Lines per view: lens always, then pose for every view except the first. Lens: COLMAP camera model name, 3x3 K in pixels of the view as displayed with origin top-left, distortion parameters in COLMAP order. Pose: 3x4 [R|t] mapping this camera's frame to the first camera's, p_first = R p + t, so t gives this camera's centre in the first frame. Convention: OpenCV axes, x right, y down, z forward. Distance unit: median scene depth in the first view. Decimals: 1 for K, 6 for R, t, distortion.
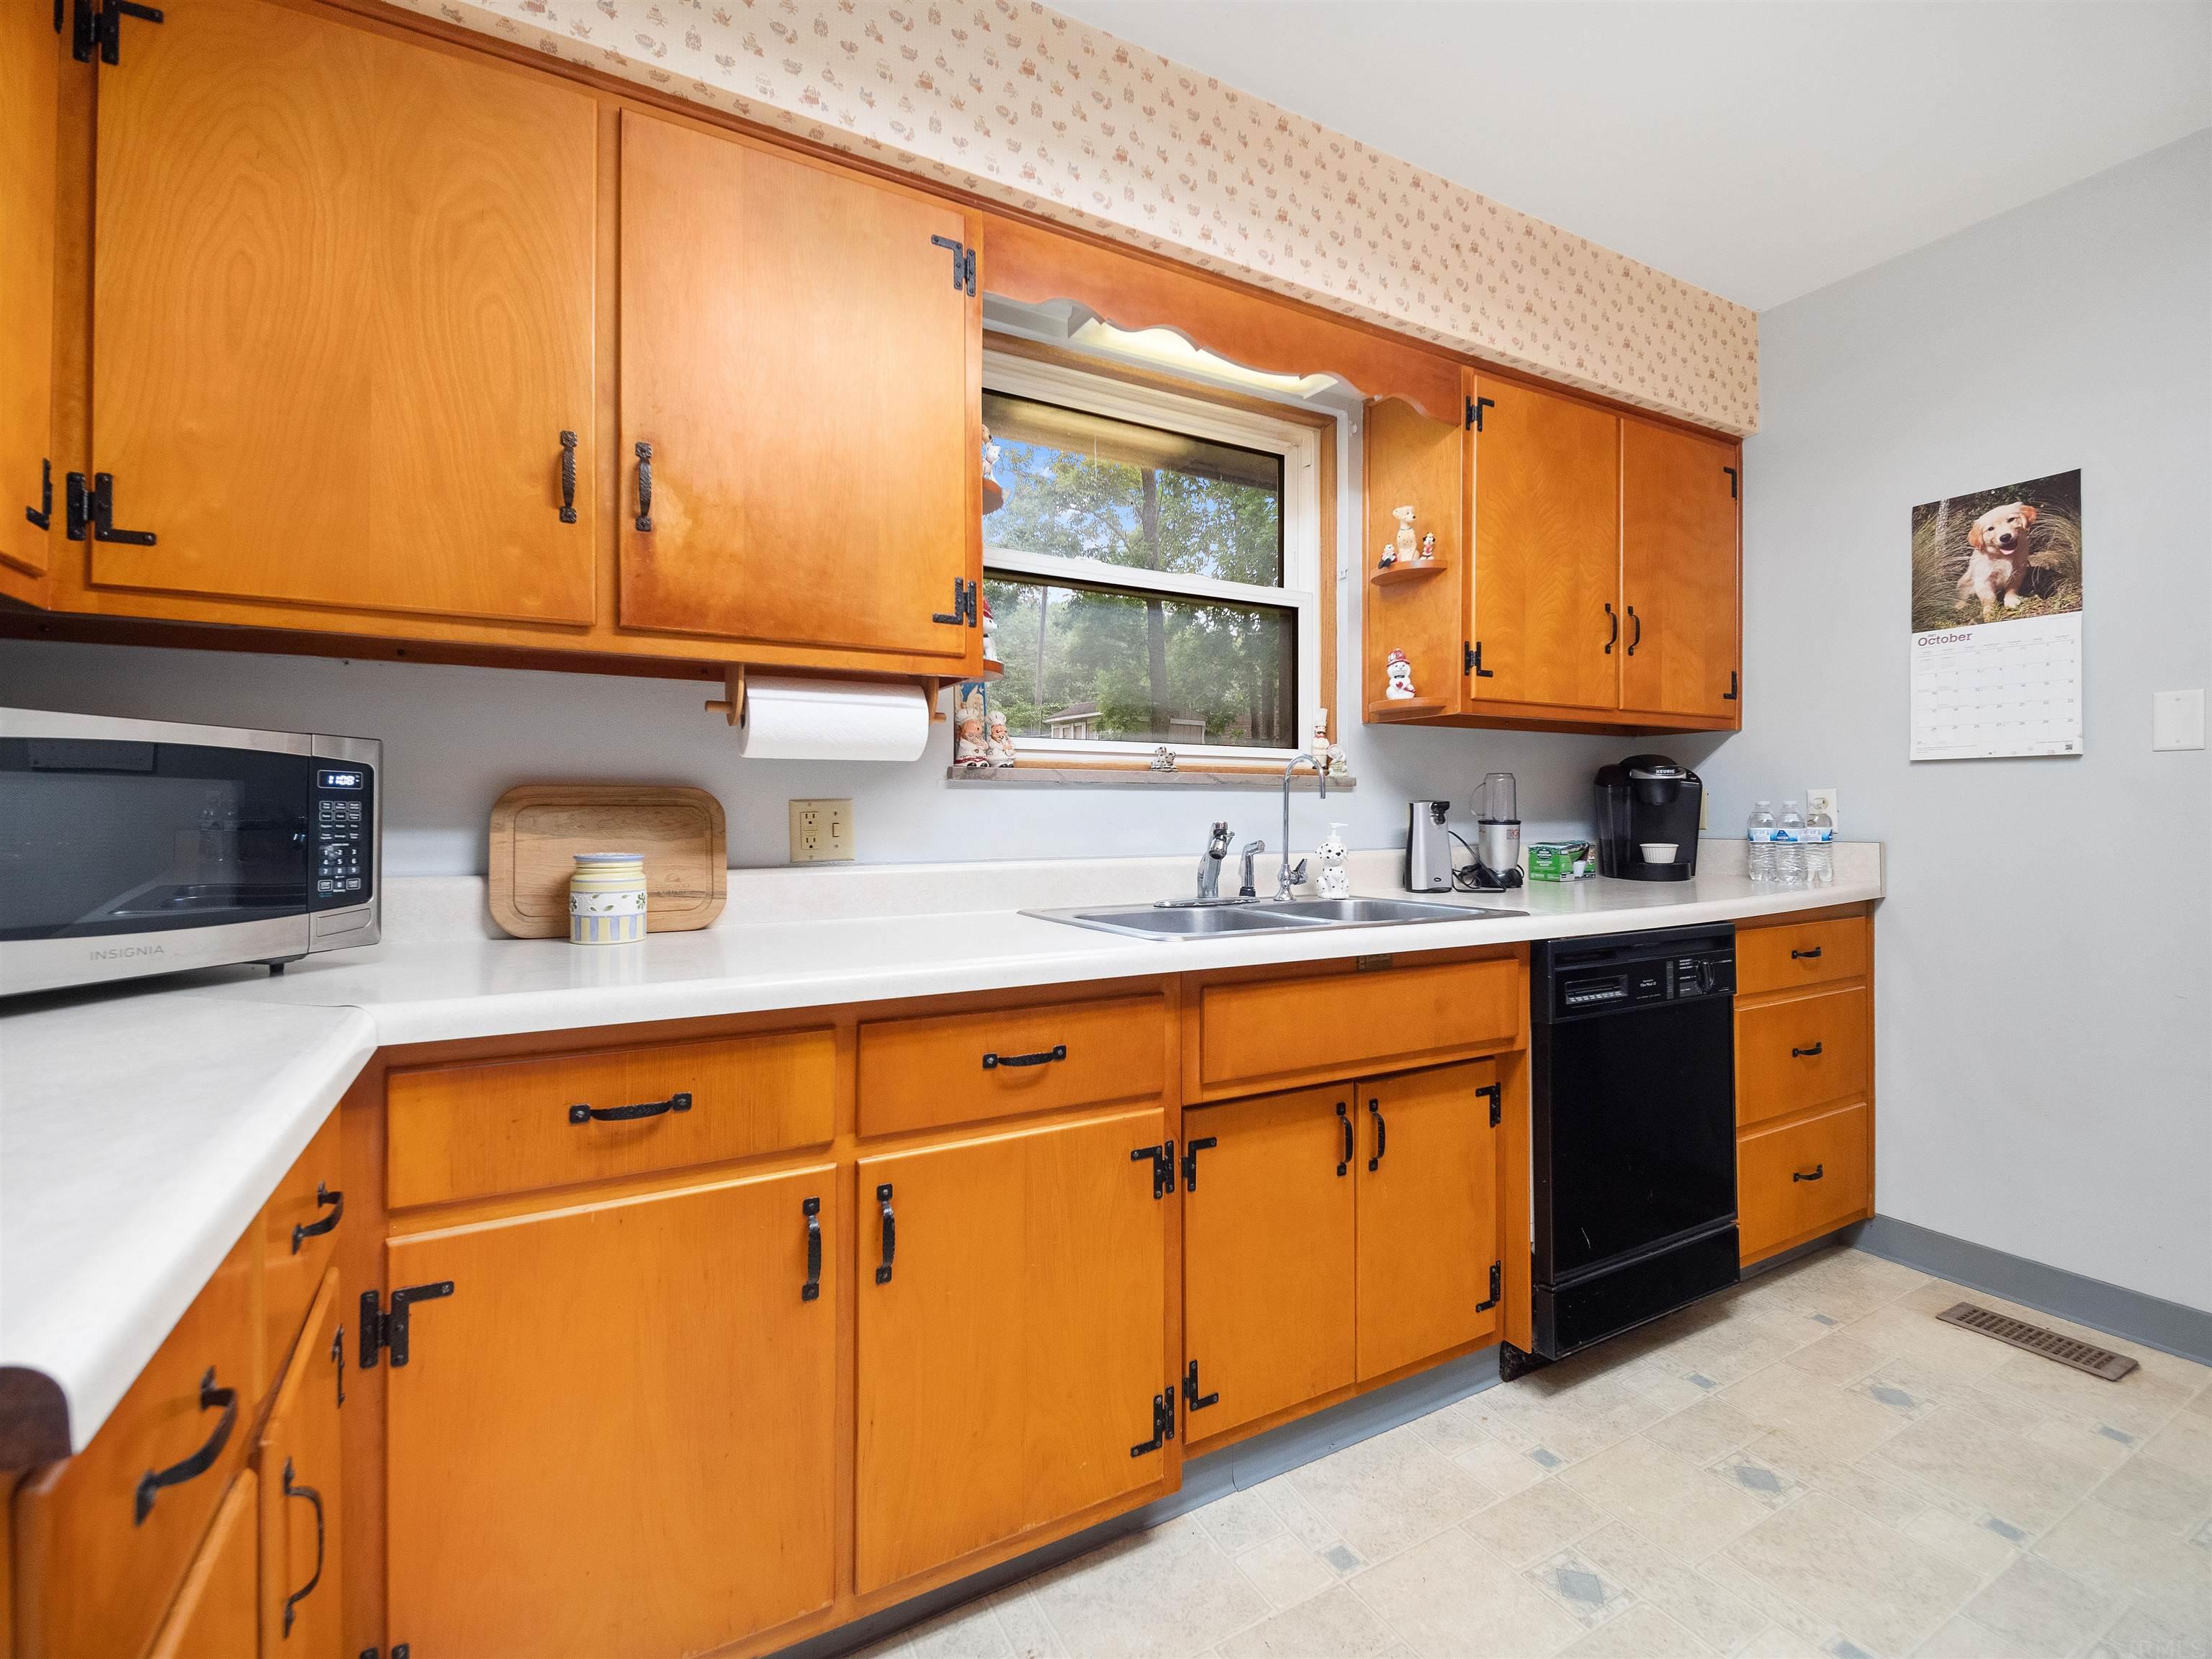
lens RADIAL K [[987.2, 0, 1105.7], [0, 987.2, 811.9], [0, 0, 1]] dist [0.011932, -0.007751]
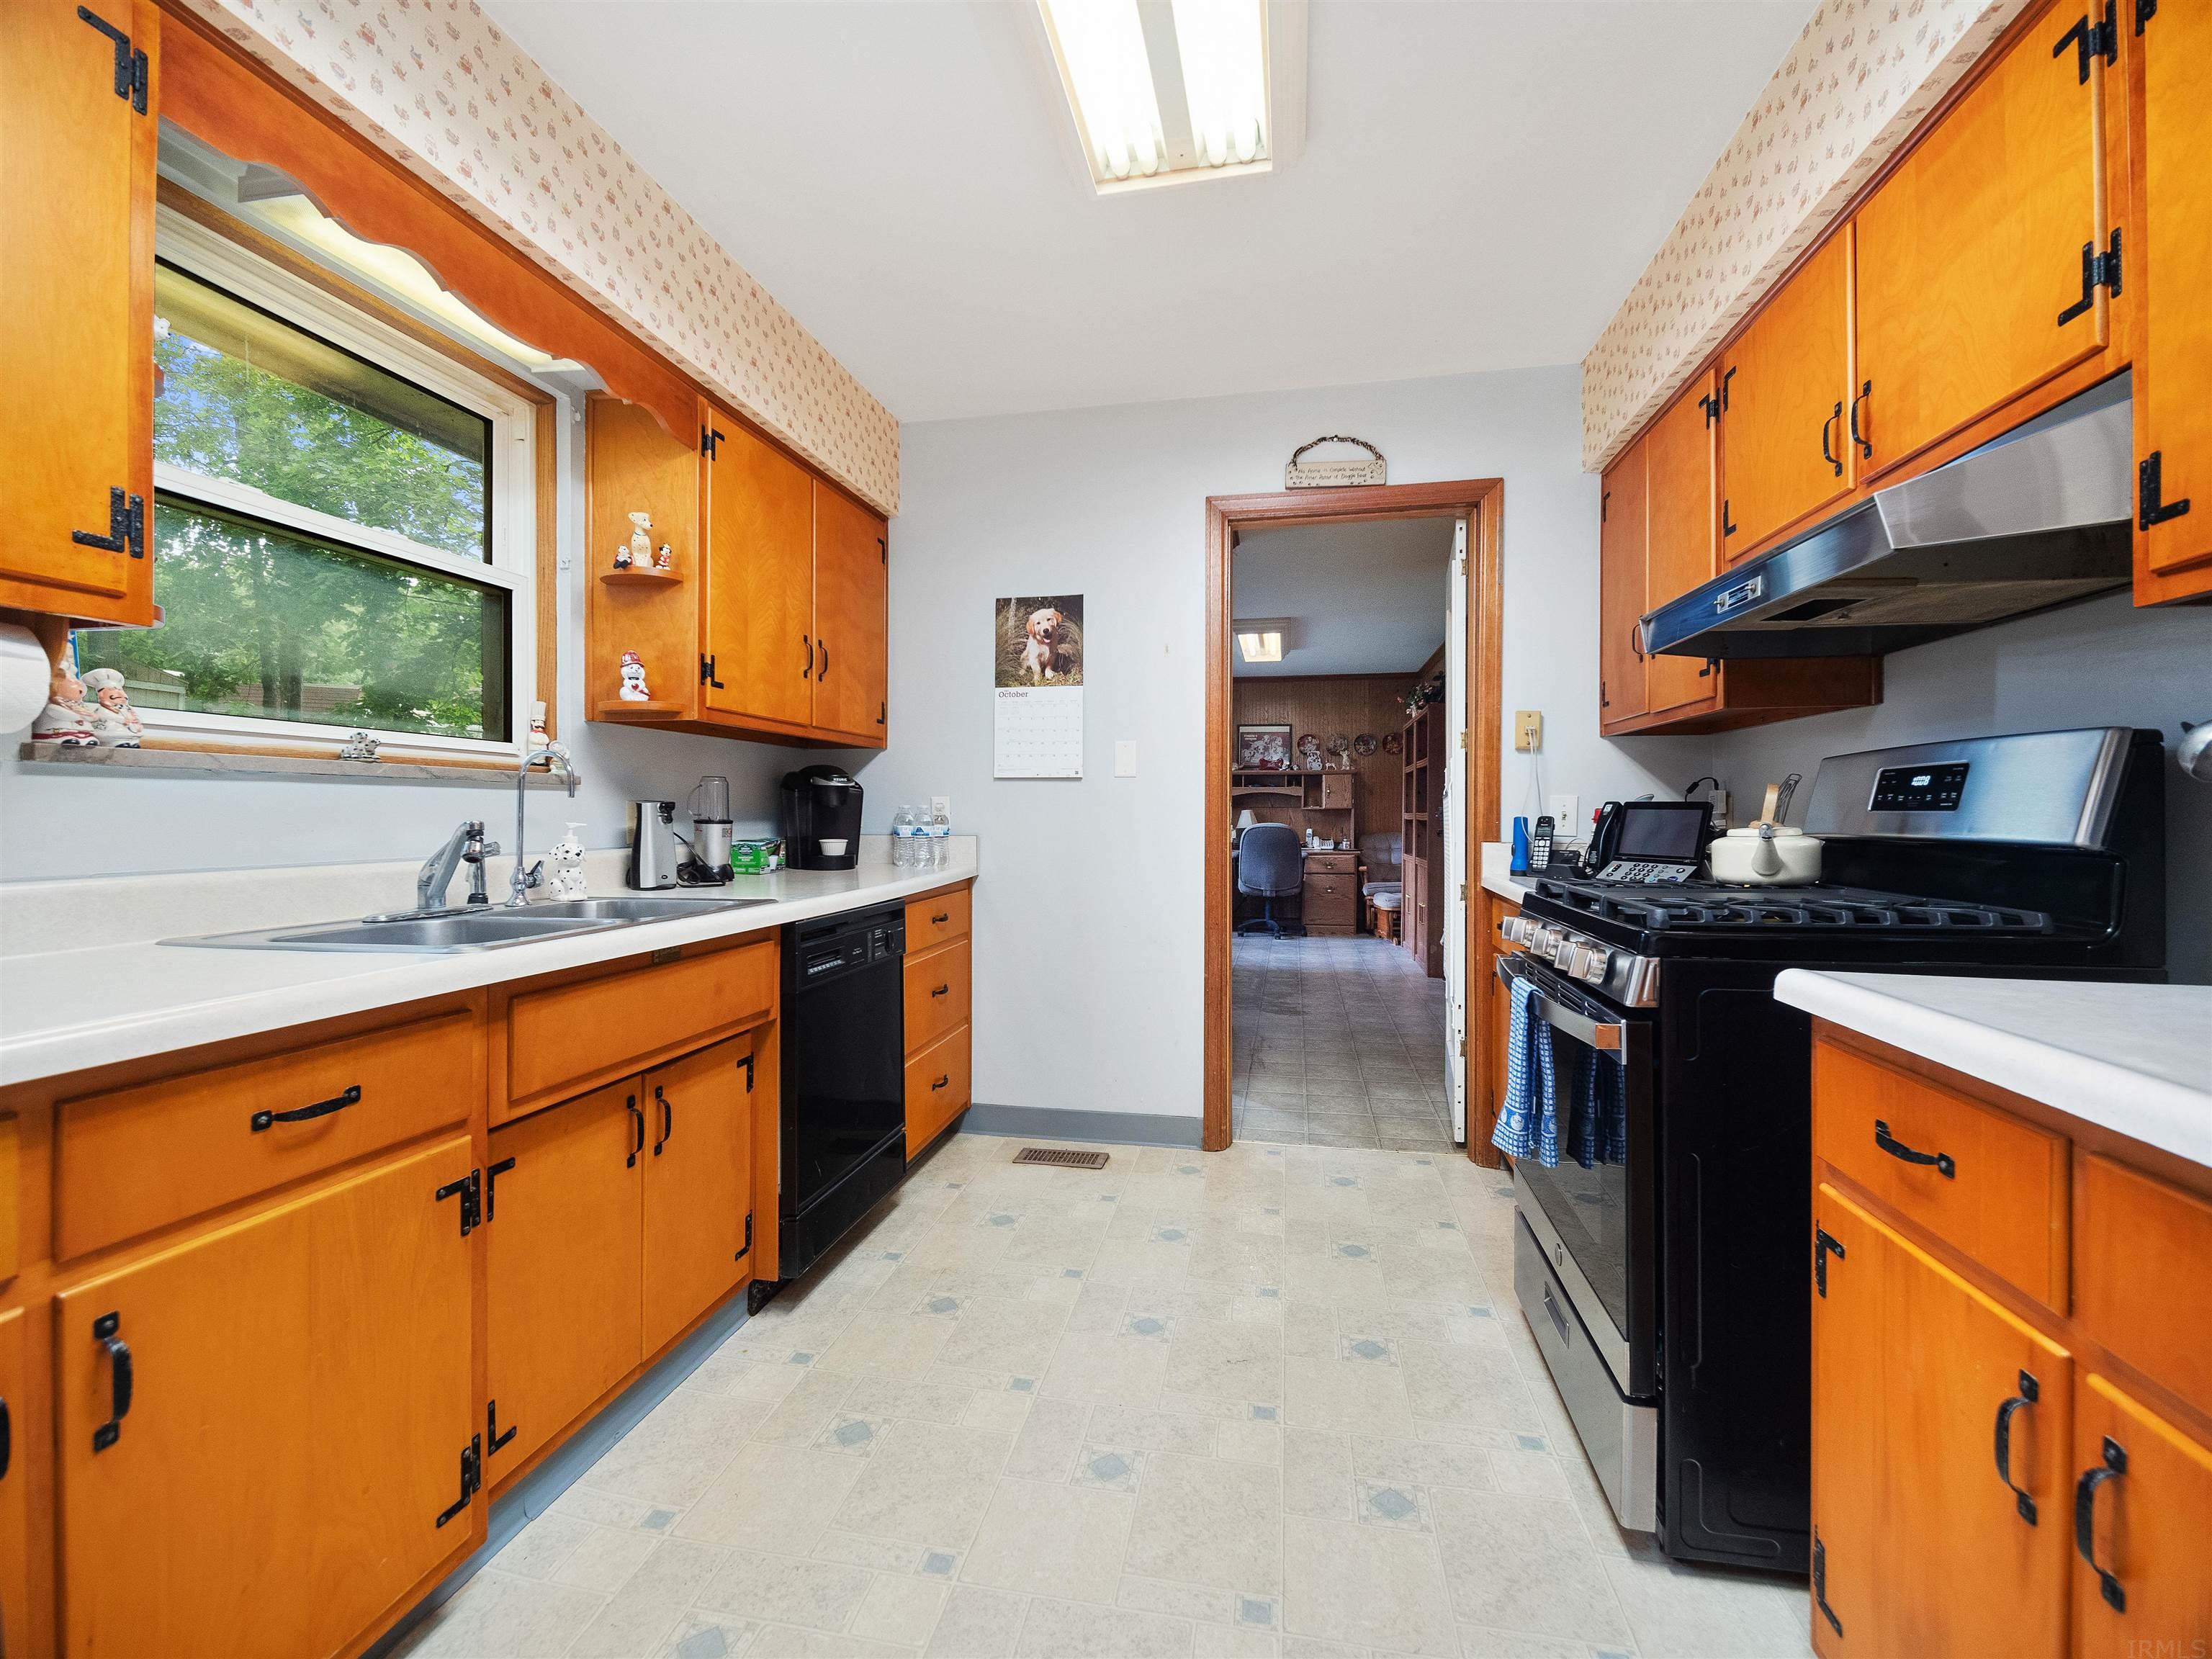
lens RADIAL K [[987.2, 0, 1092.3], [0, 987.2, 818.9], [0, 0, 1]] dist [0.011932, -0.007751]
pose [[0.646496, -0.000018, 0.762918, -0.198858], [-0.005423, 0.999975, 0.004619, 0.000242], [-0.762898, -0.007123, 0.646479, -0.021205]]
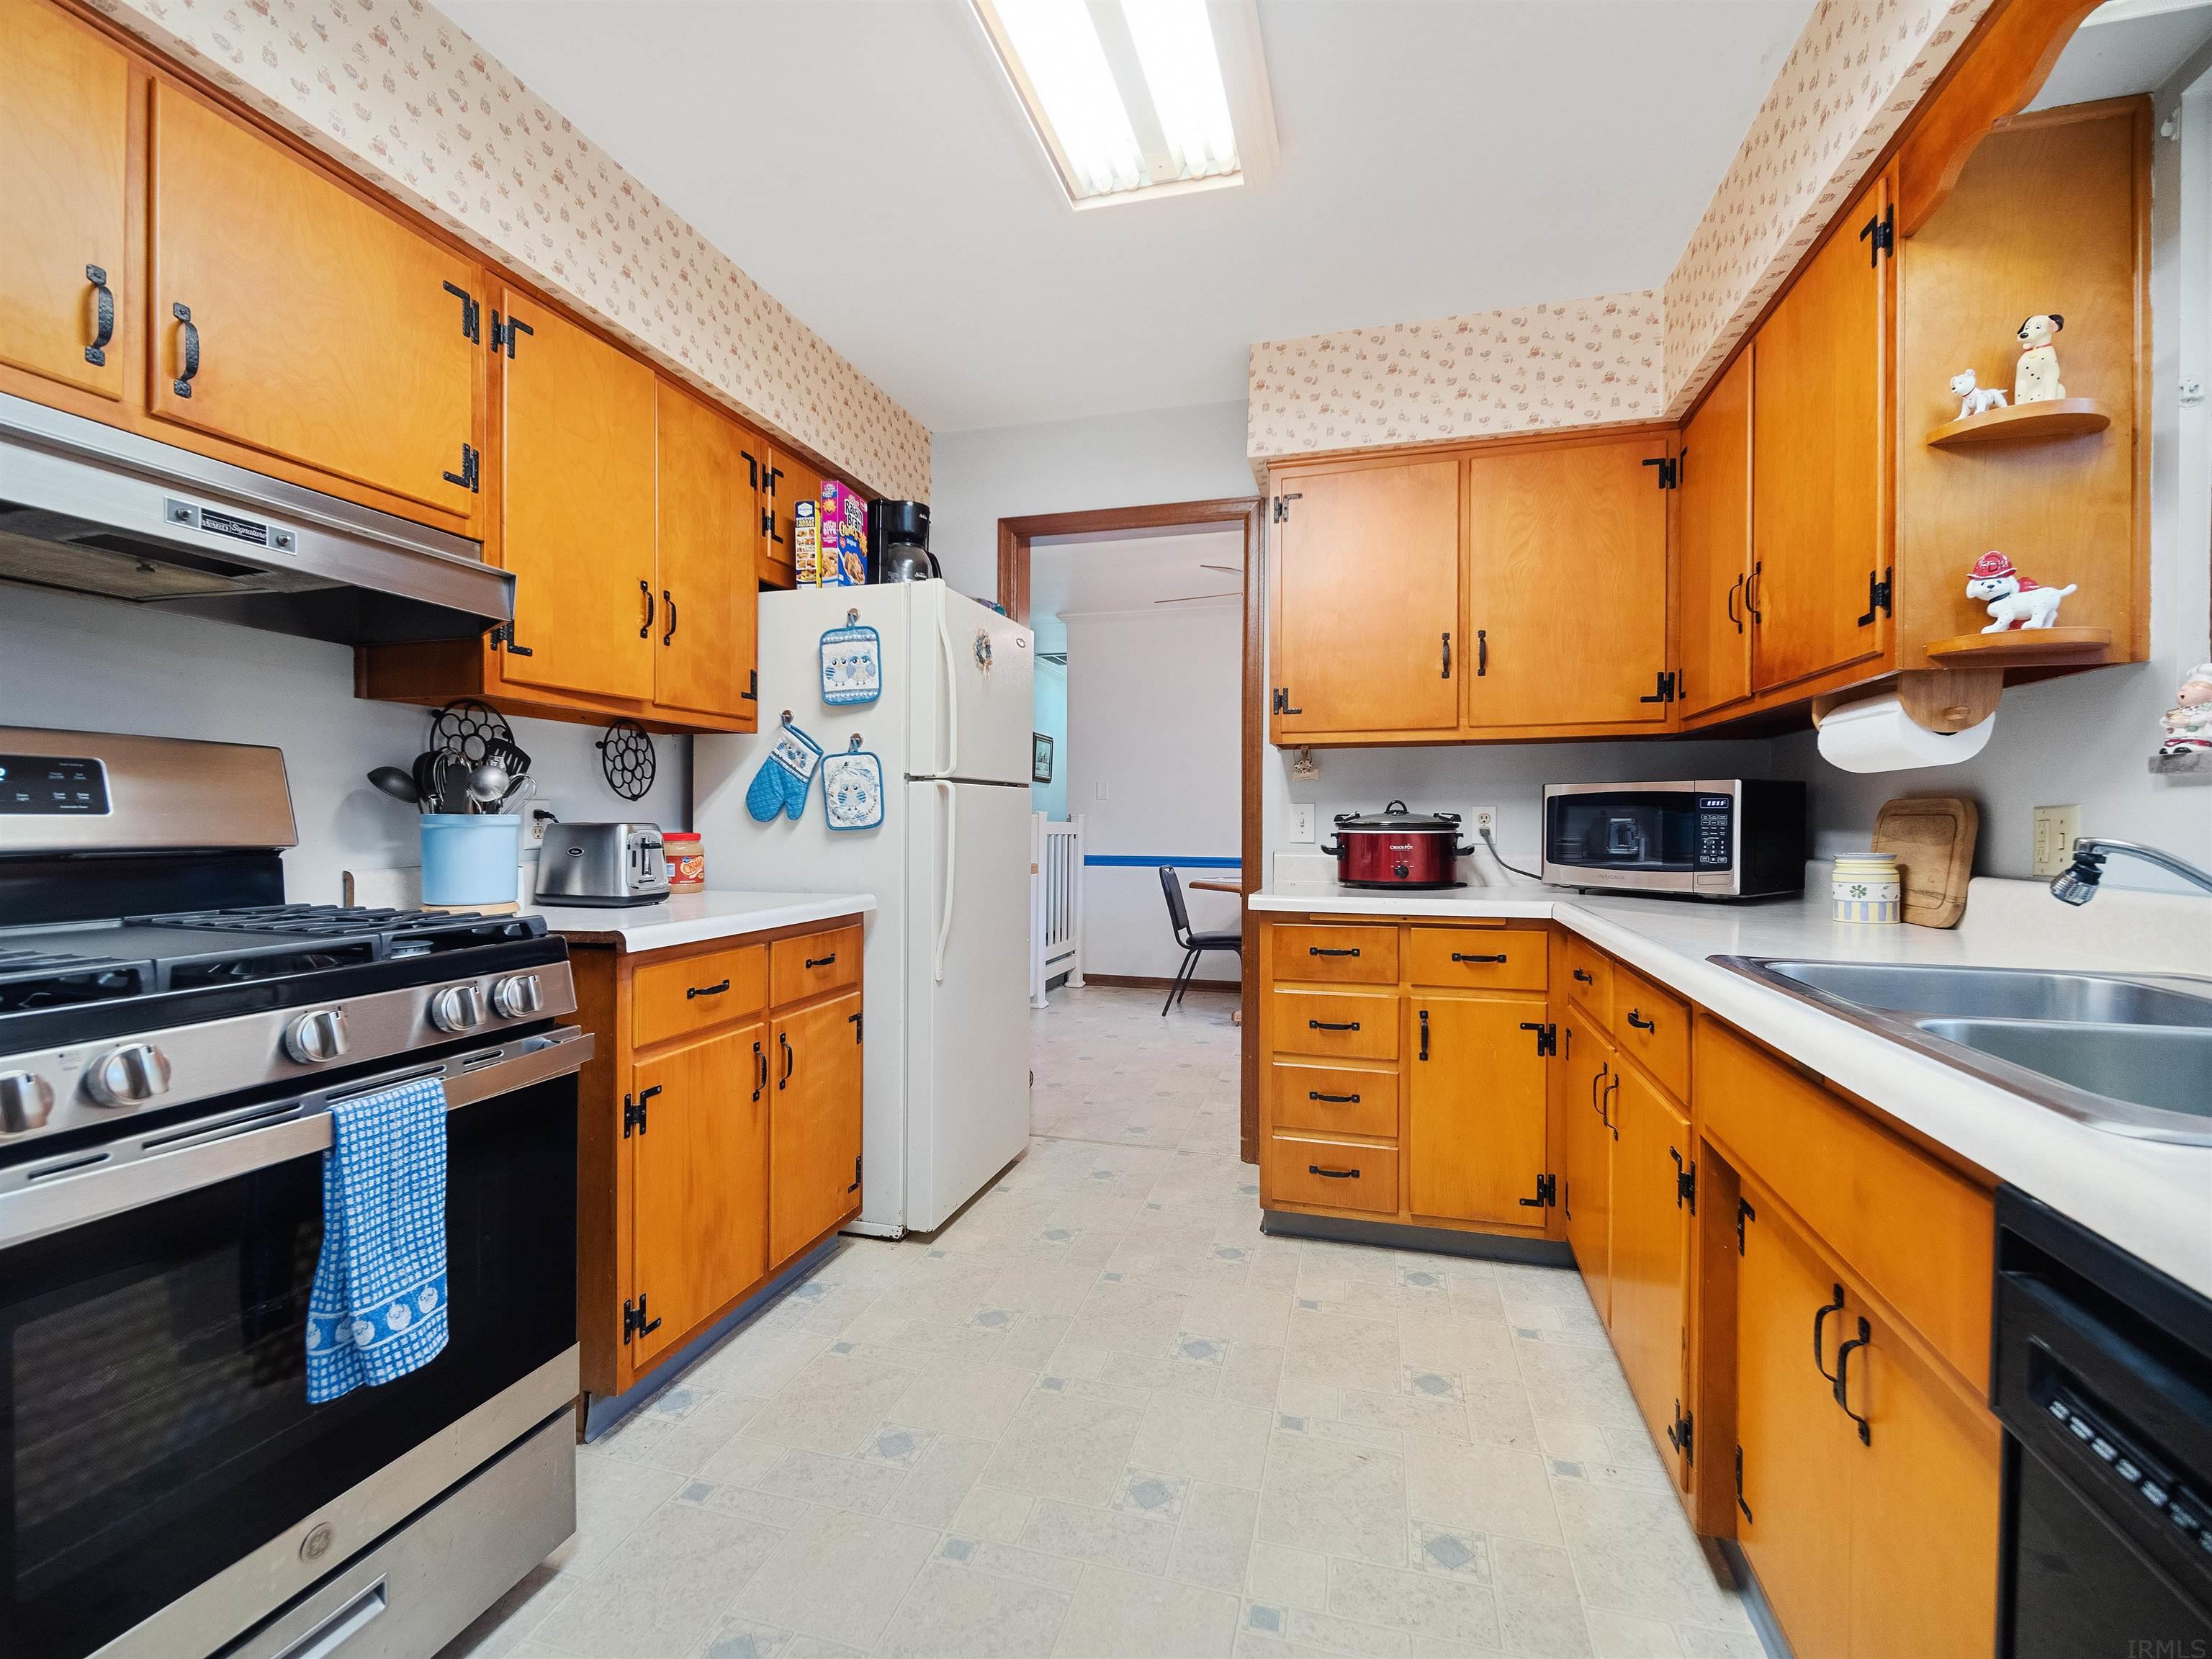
lens RADIAL K [[987.2, 0, 1097.8], [0, 987.2, 831.2], [0, 0, 1]] dist [0.011932, -0.007751]
pose [[-0.709273, 0.008546, -0.704882, 0.845821], [0.000307, 0.999930, 0.011814, -0.001185], [0.704934, 0.008163, -0.709226, 0.930258]]
